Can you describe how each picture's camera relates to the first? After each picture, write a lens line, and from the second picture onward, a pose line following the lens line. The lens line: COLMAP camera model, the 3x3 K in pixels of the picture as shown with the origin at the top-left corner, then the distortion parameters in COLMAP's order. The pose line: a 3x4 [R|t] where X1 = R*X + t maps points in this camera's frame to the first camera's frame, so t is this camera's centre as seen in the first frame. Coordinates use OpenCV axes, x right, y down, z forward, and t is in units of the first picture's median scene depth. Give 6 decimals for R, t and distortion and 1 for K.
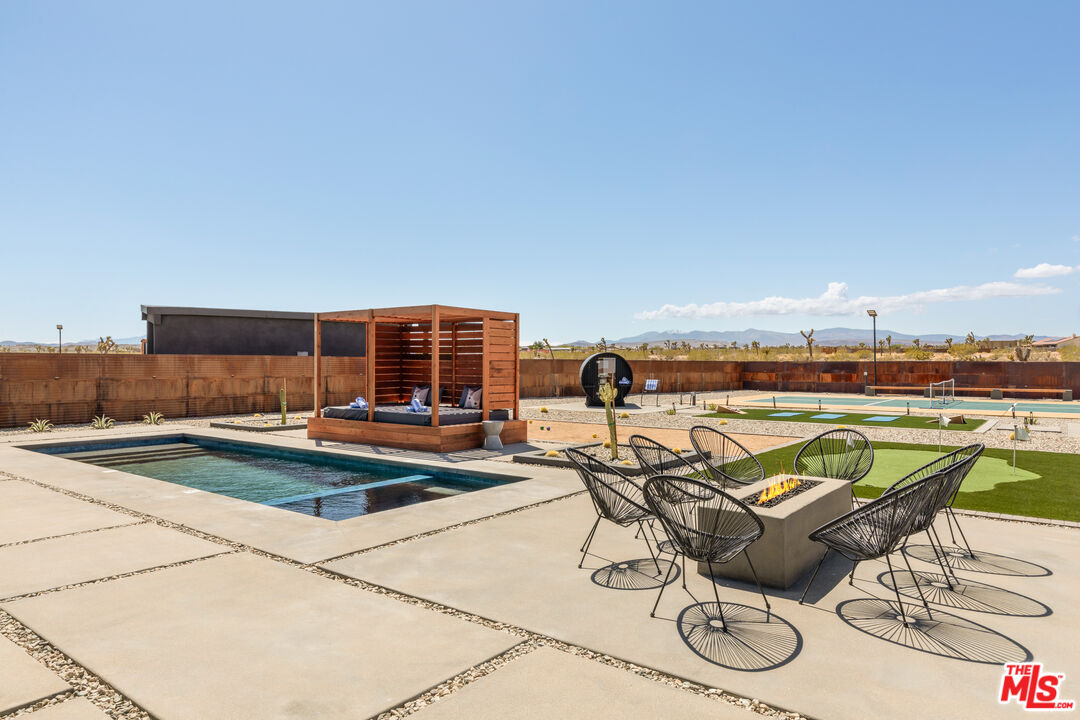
lens RADIAL K [[682.6, 0, 540.0], [0, 682.6, 360.0], [0, 0, 1]] dist [0.026478, 0.000057]
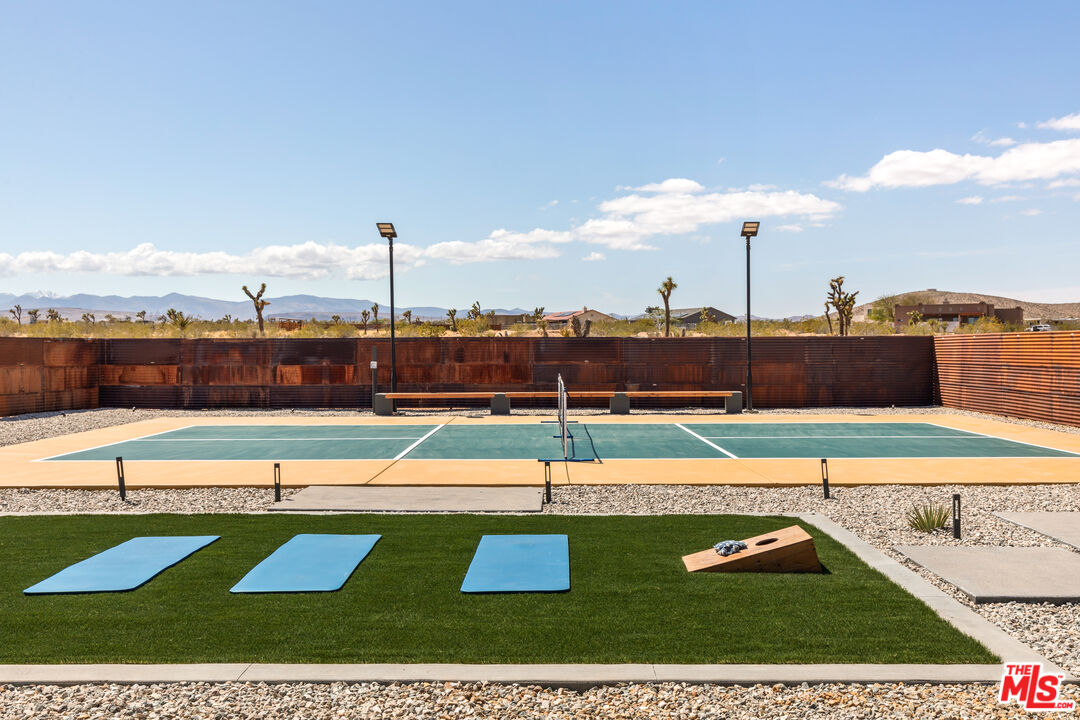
lens RADIAL K [[964.4, 0, 540.0], [0, 964.4, 360.0], [0, 0, 1]] dist [-0.006906, -0.001985]
pose [[0.793532, -0.012390, 0.608402, 0.160817], [0.001618, 0.999832, 0.018252, 0.004929], [-0.608526, -0.013500, 0.793419, 0.393794]]
